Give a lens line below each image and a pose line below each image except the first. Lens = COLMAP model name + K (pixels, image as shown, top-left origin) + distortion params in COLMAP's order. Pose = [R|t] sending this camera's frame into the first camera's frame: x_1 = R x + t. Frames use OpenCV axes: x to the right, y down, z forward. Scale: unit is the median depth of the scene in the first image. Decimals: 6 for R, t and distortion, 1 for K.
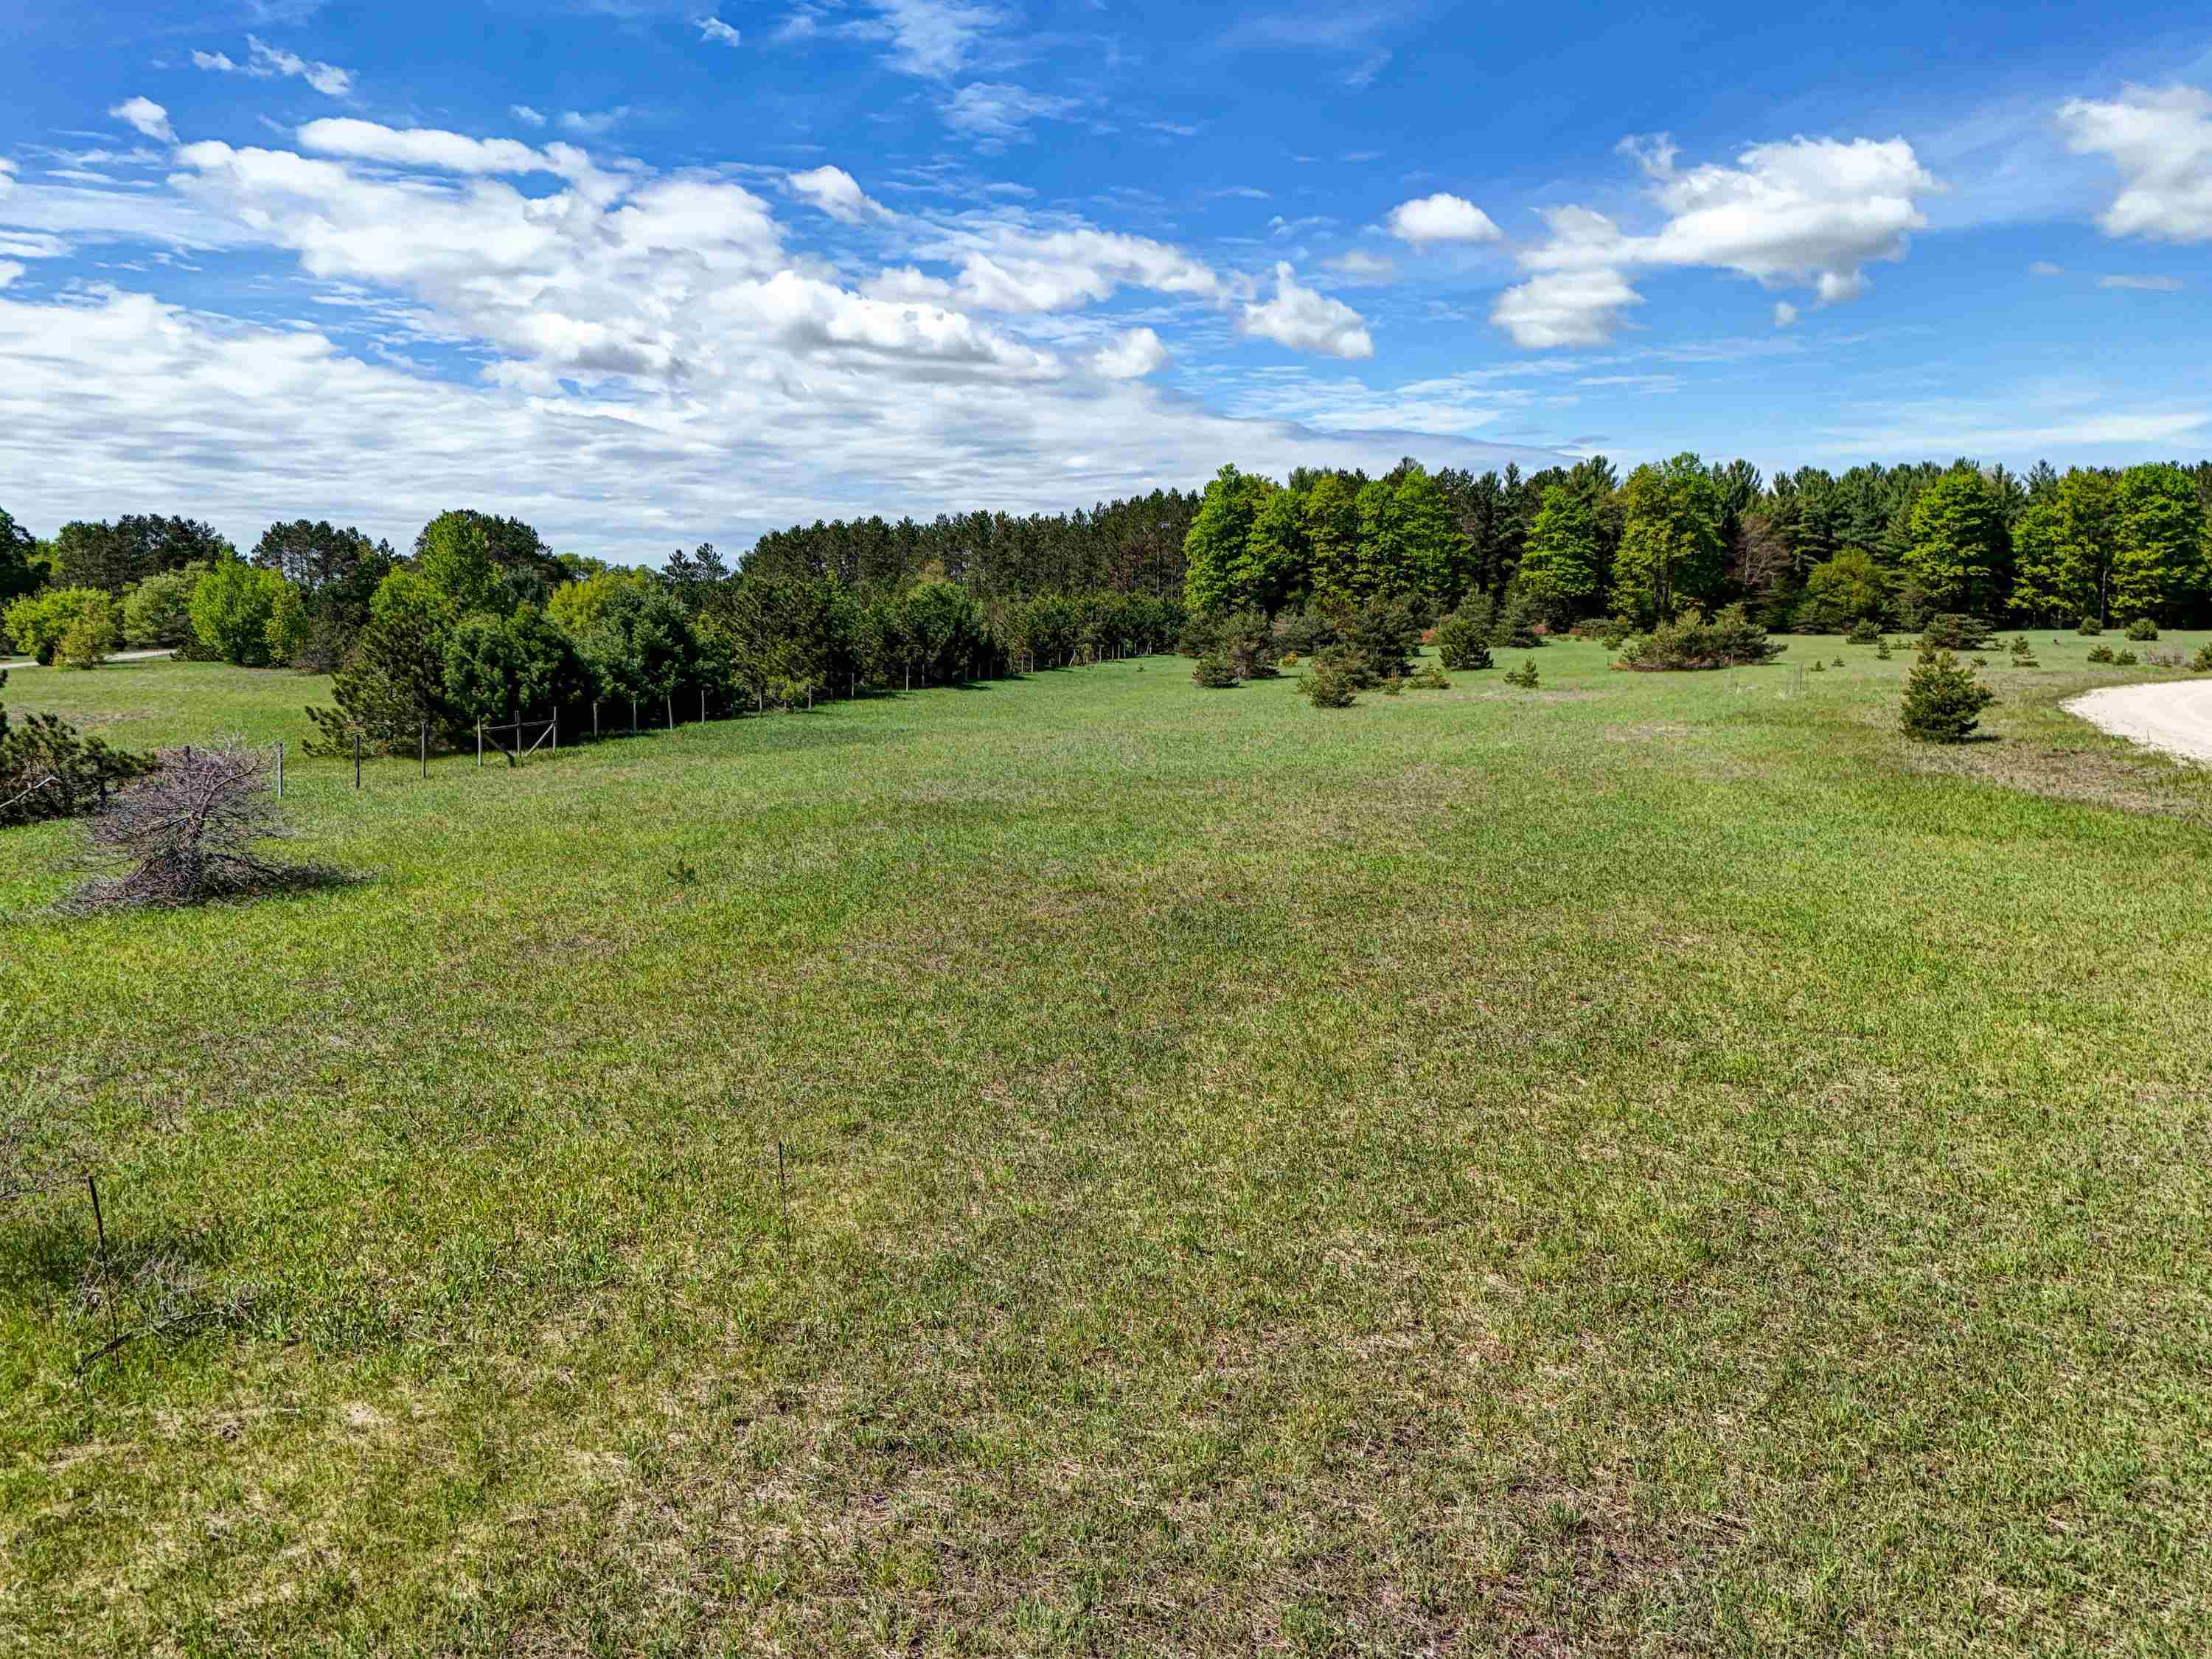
lens RADIAL K [[1630.3, 0, 1107.9], [0, 1630.3, 836.5], [0, 0, 1]] dist [0.068402, -0.059318]
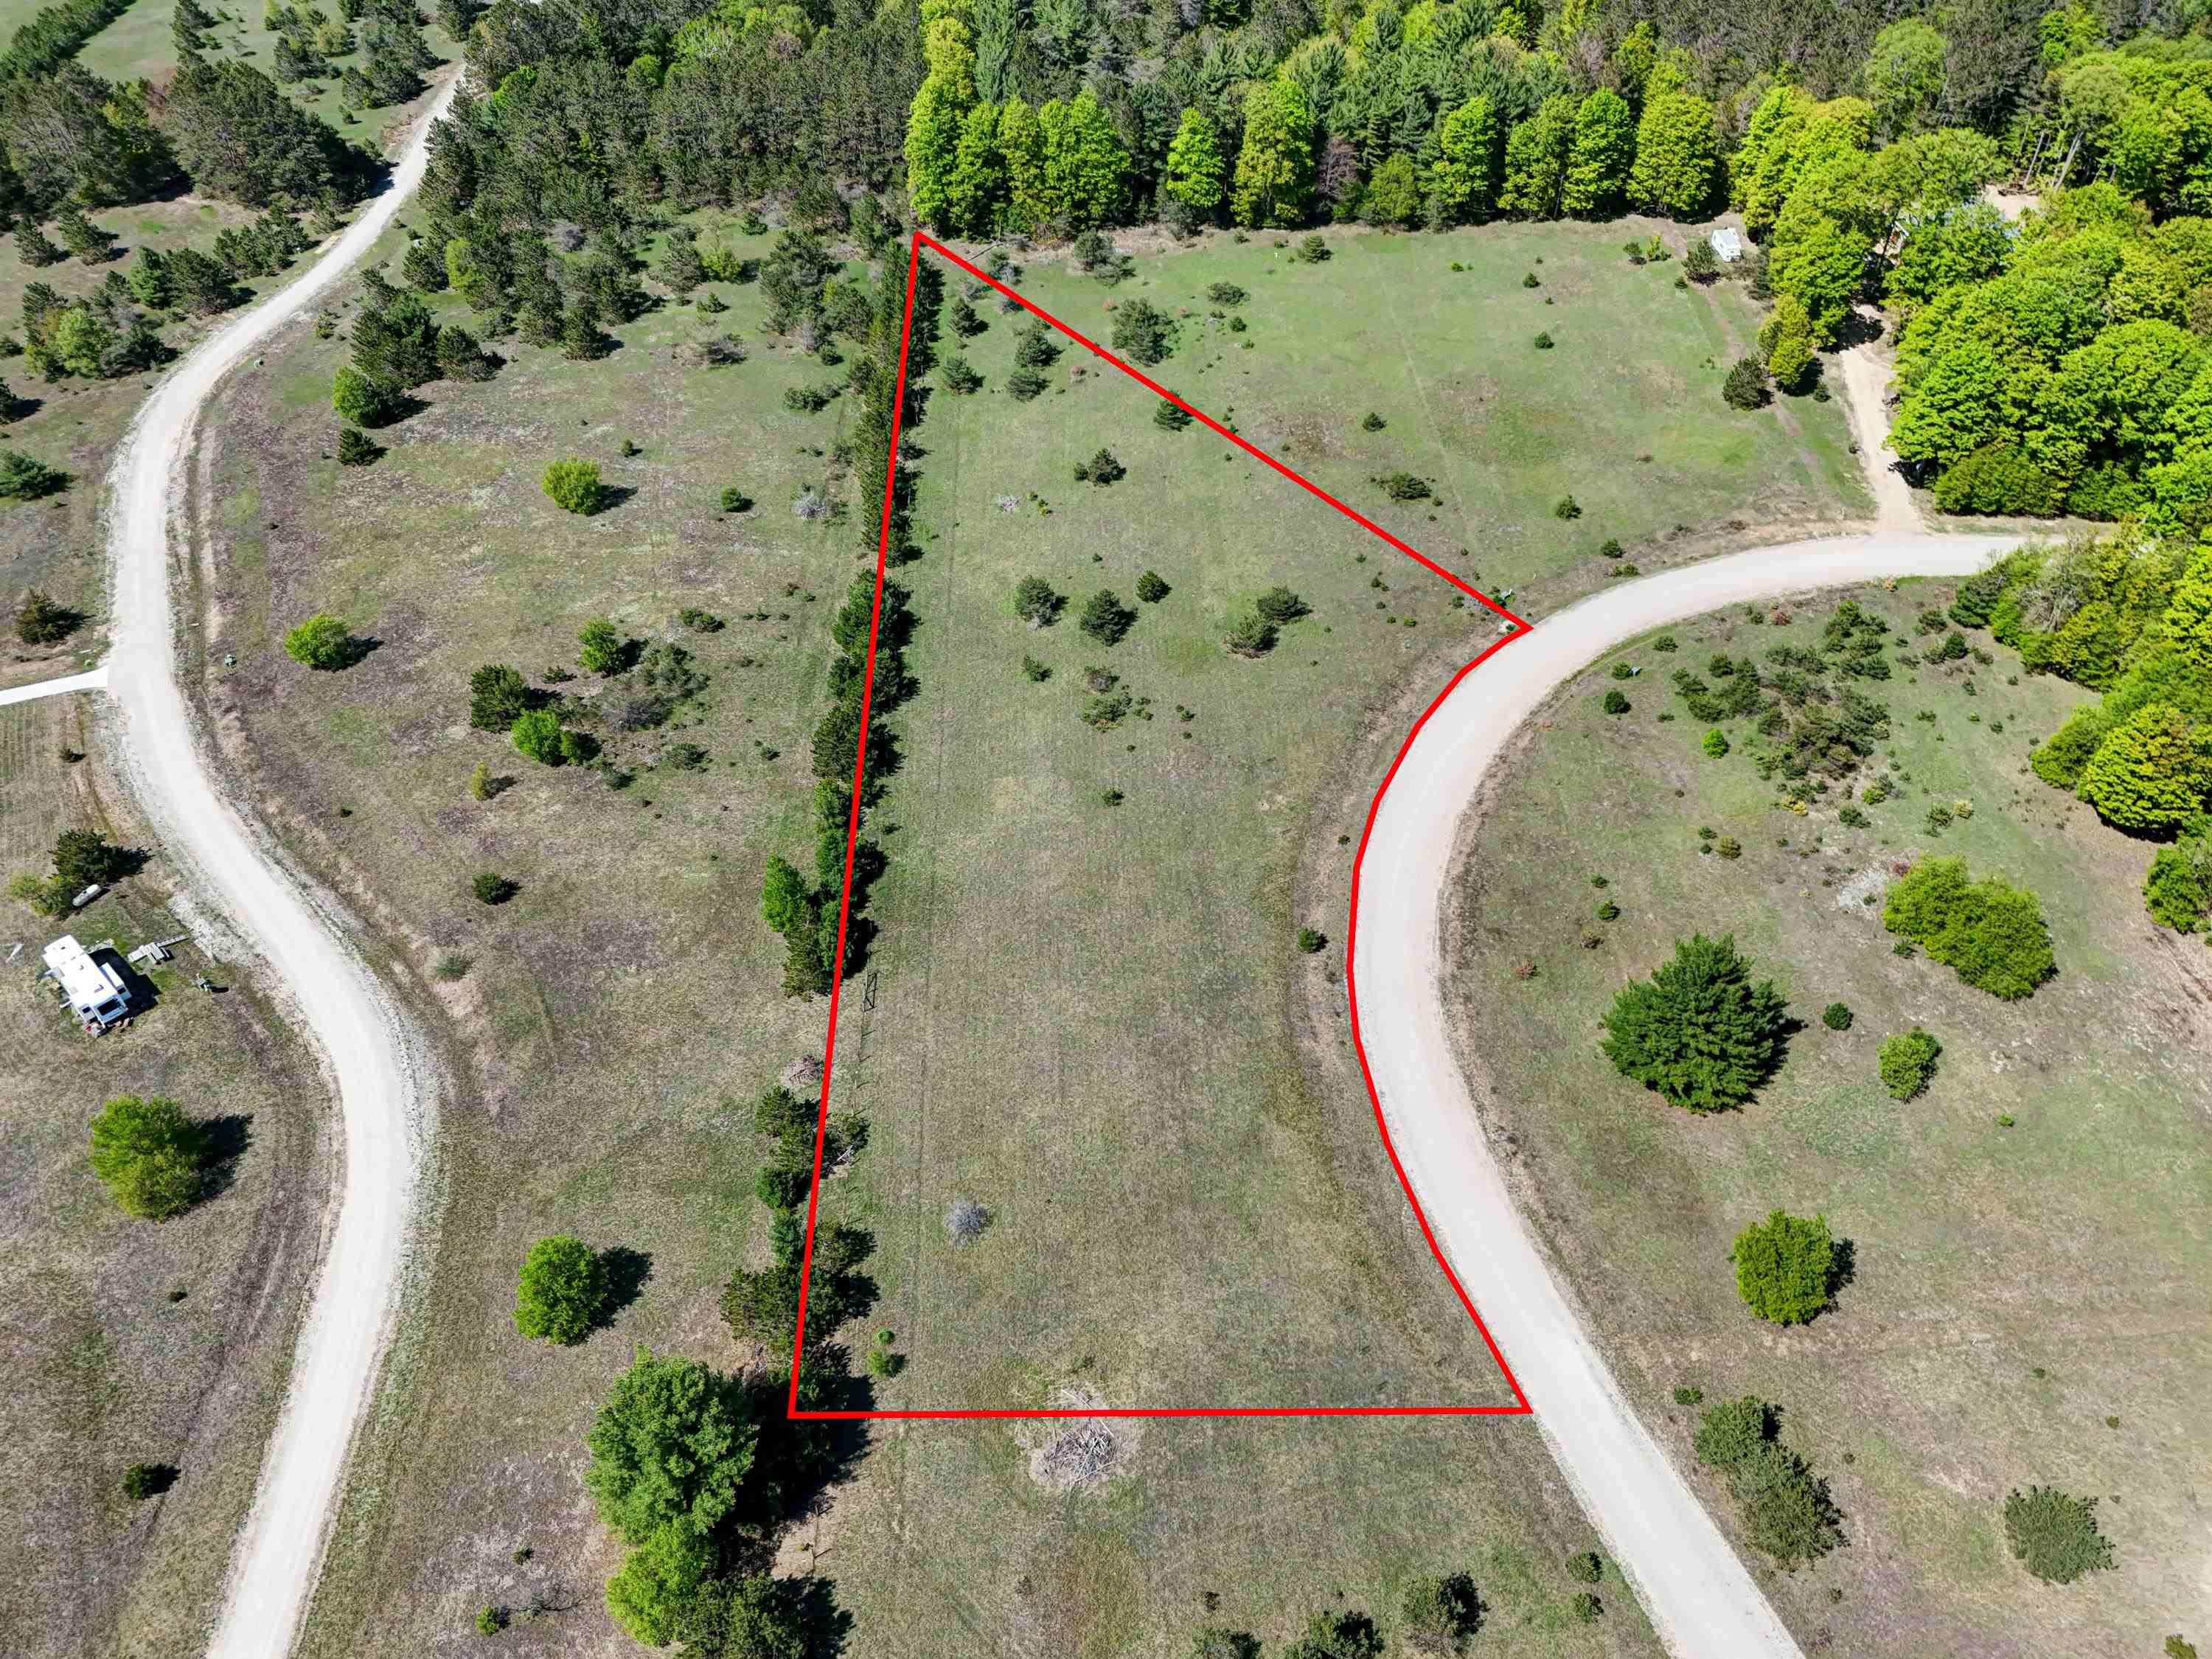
lens RADIAL K [[1630.3, 0, 1108.1], [0, 1630.3, 821.7], [0, 0, 1]] dist [0.068402, -0.059318]
pose [[0.973428, -0.161045, 0.162796, -0.093890], [0.036641, 0.811300, 0.583481, -0.522021], [-0.226043, -0.562011, 0.795643, -0.332239]]
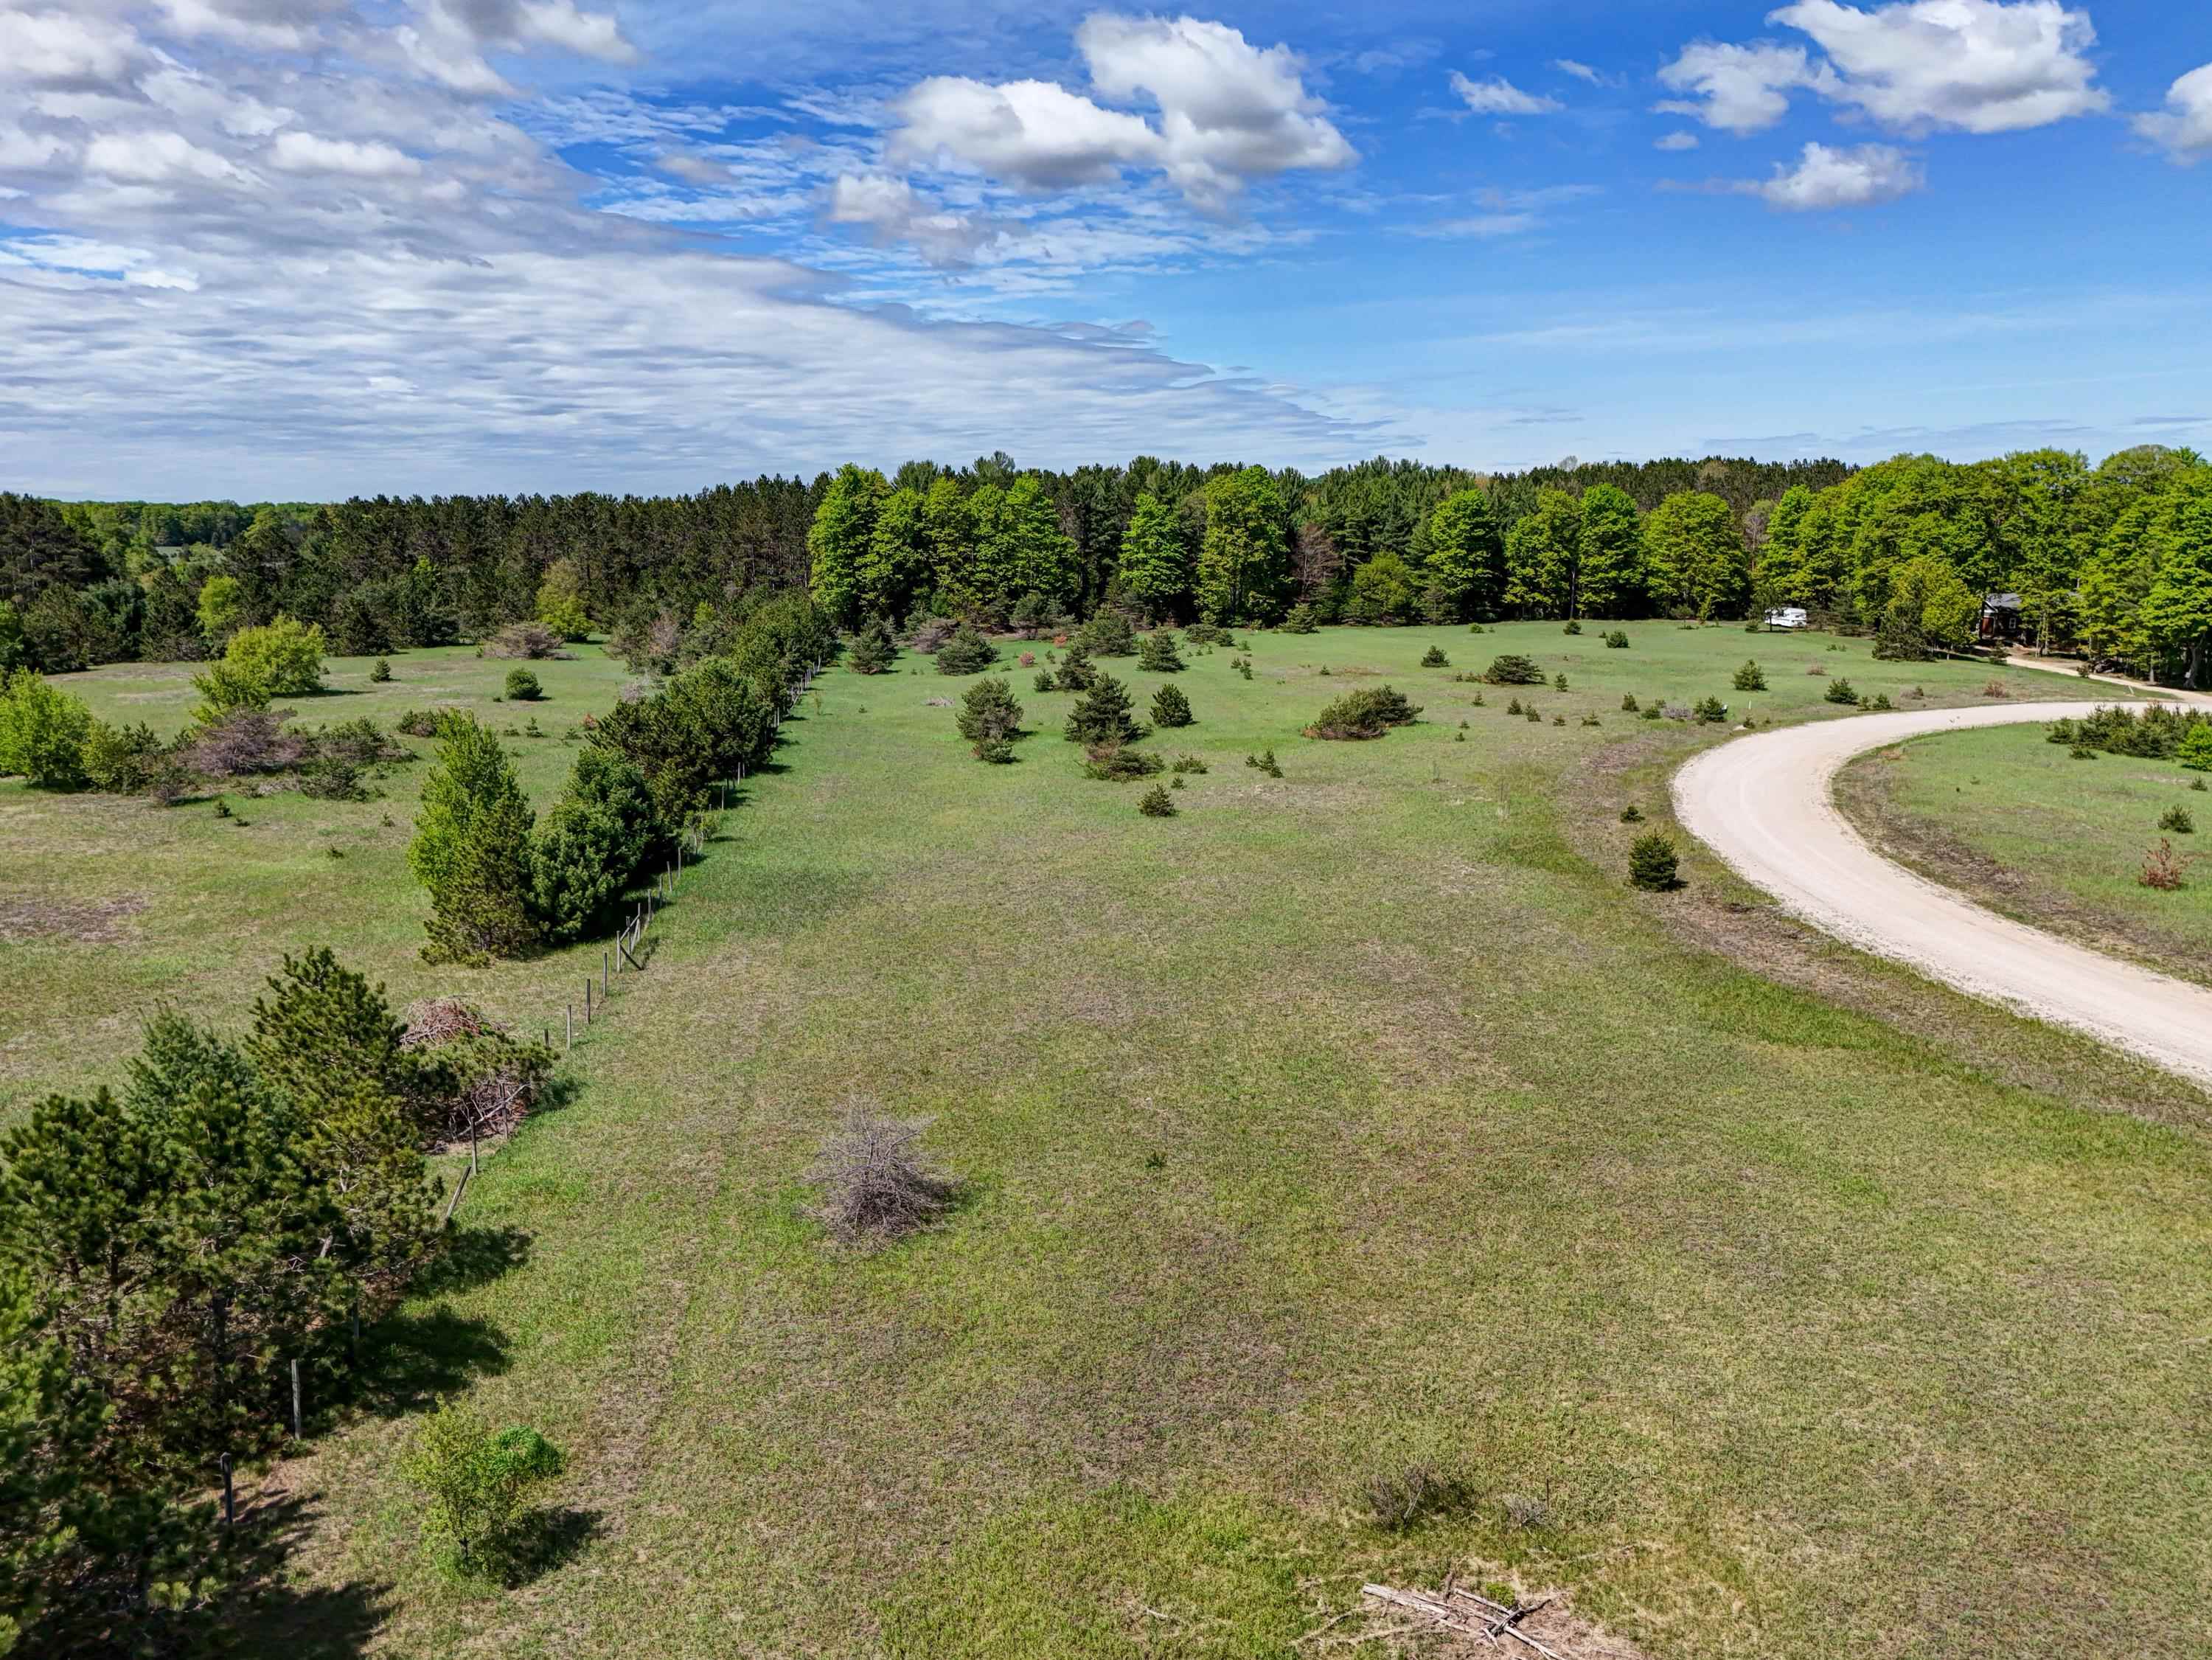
lens RADIAL K [[1630.4, 0, 1106.8], [0, 1630.4, 825.1], [0, 0, 1]] dist [0.068402, -0.059318]
pose [[0.953614, -0.054842, 0.295995, -0.097370], [0.040225, 0.997662, 0.055253, -0.050927], [-0.298333, -0.040784, 0.953590, -0.066329]]
